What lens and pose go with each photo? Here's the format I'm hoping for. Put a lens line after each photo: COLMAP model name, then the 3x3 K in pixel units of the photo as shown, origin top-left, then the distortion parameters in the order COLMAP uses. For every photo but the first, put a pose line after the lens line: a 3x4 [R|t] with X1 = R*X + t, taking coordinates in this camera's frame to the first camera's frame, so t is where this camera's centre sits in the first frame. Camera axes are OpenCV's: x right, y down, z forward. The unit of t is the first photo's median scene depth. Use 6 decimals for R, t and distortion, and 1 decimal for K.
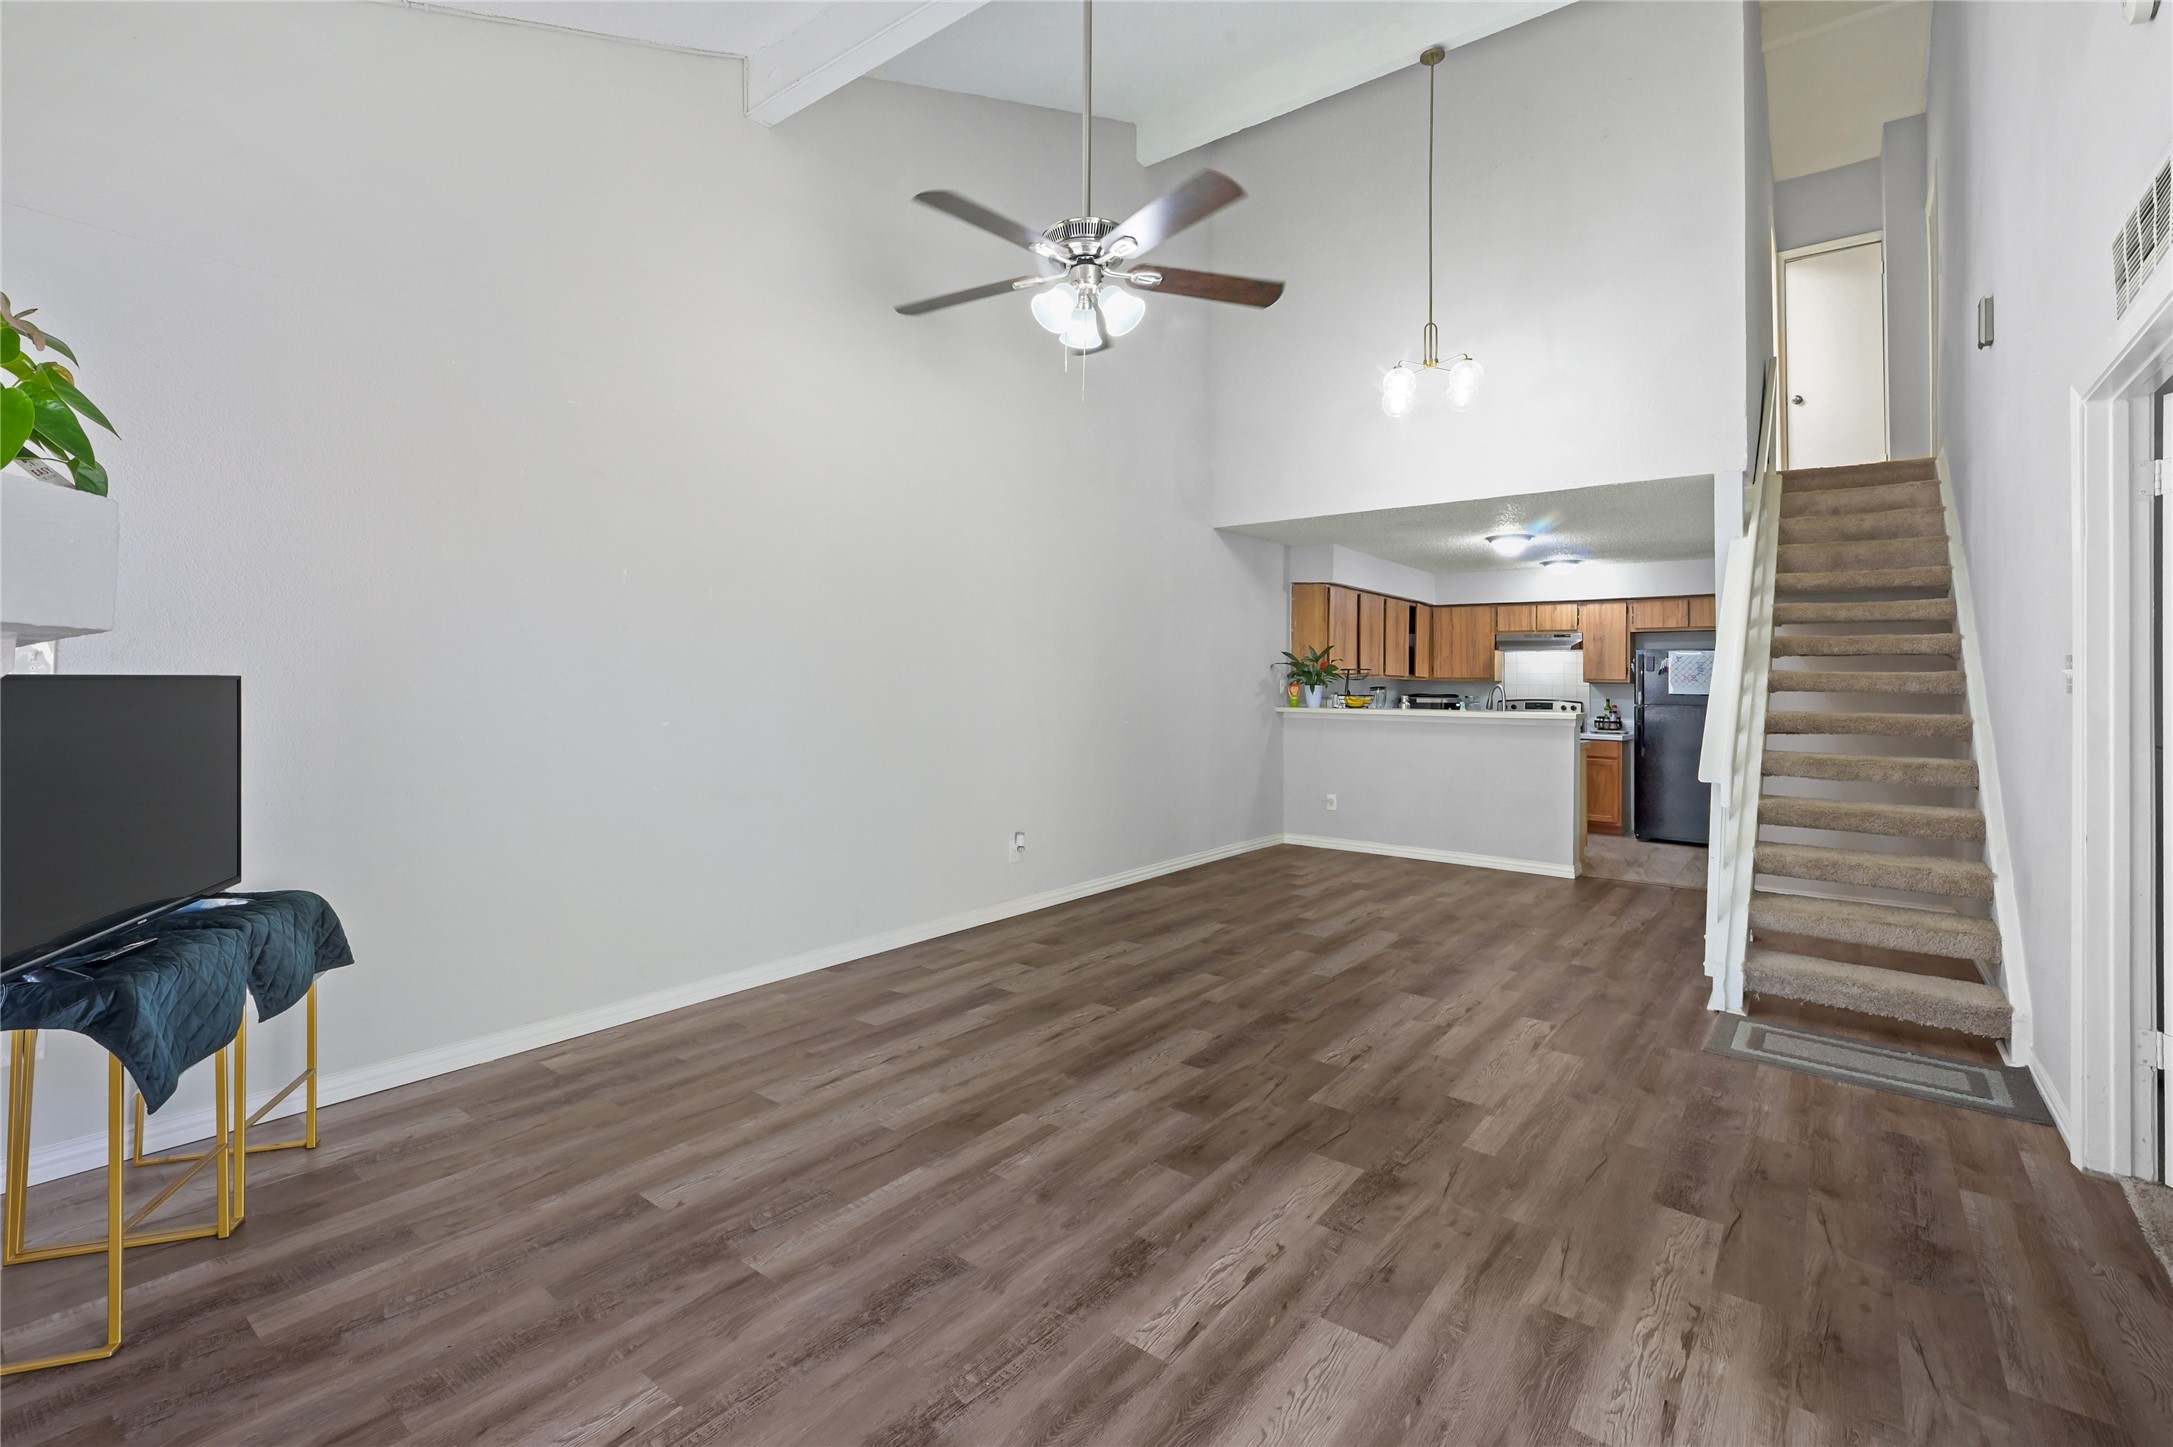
lens RADIAL K [[962.0, 0, 1086.4], [0, 962.0, 661.5], [0, 0, 1]] dist [0.000638, -0.000009]
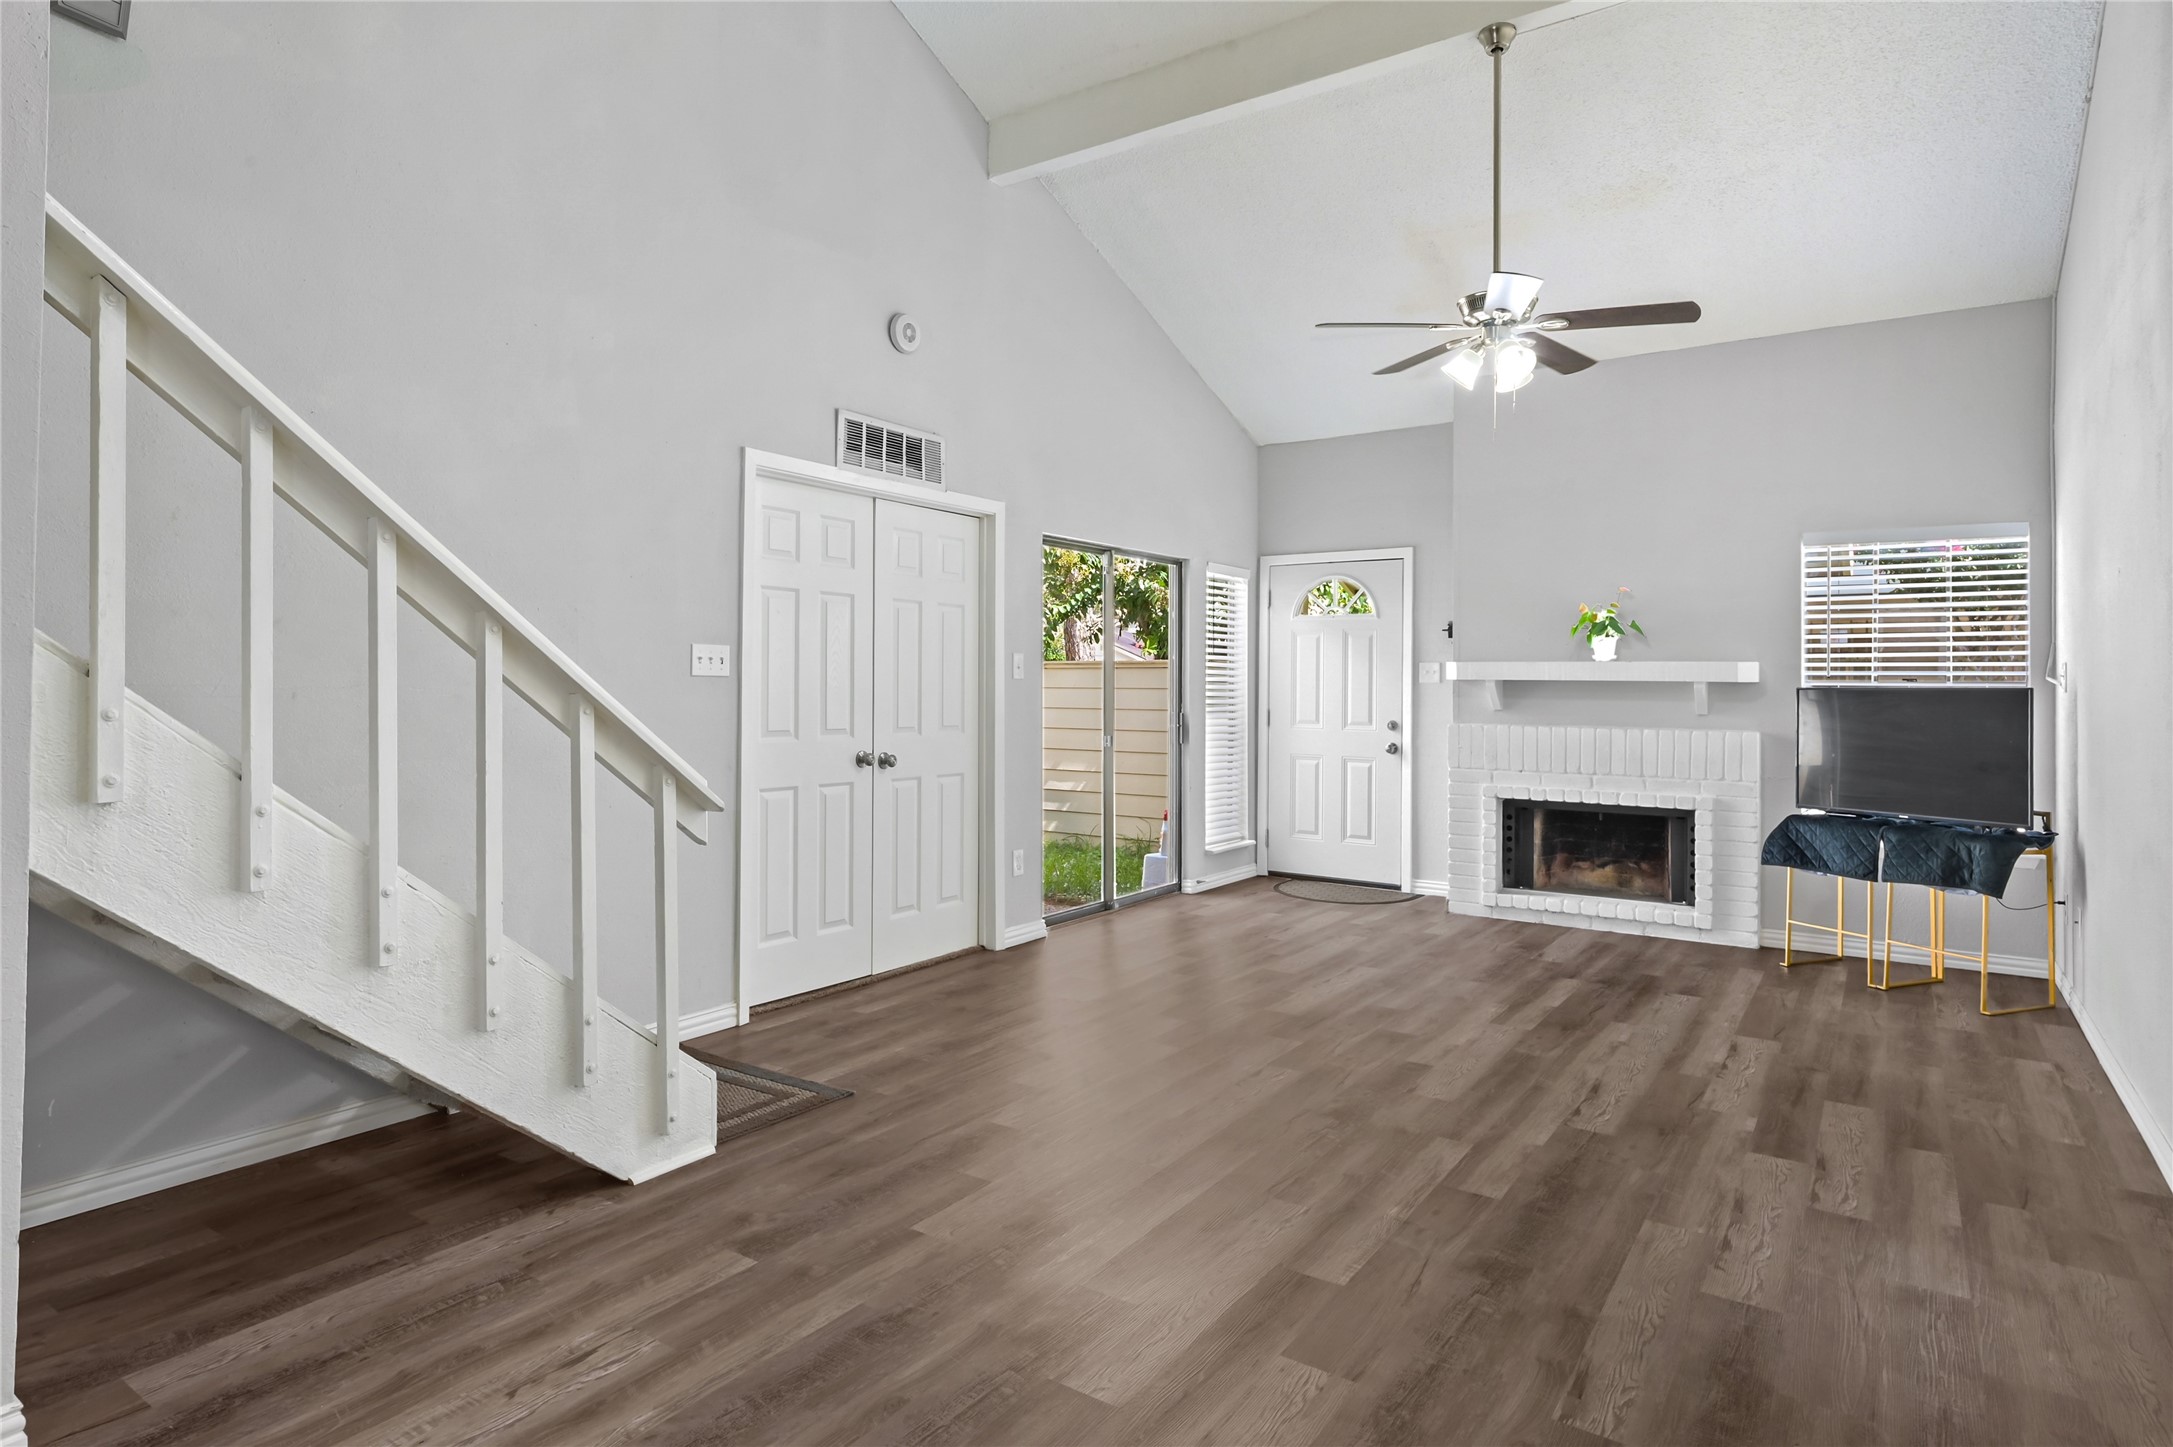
lens RADIAL K [[1184.3, 0, 1081.3], [0, 1184.3, 678.7], [0, 0, 1]] dist [0.000431, 0.000242]
pose [[-0.998073, -0.019599, -0.058874, 0.212360], [-0.017593, 0.999253, -0.034406, 0.027744], [0.059505, -0.033304, -0.997672, 0.871428]]
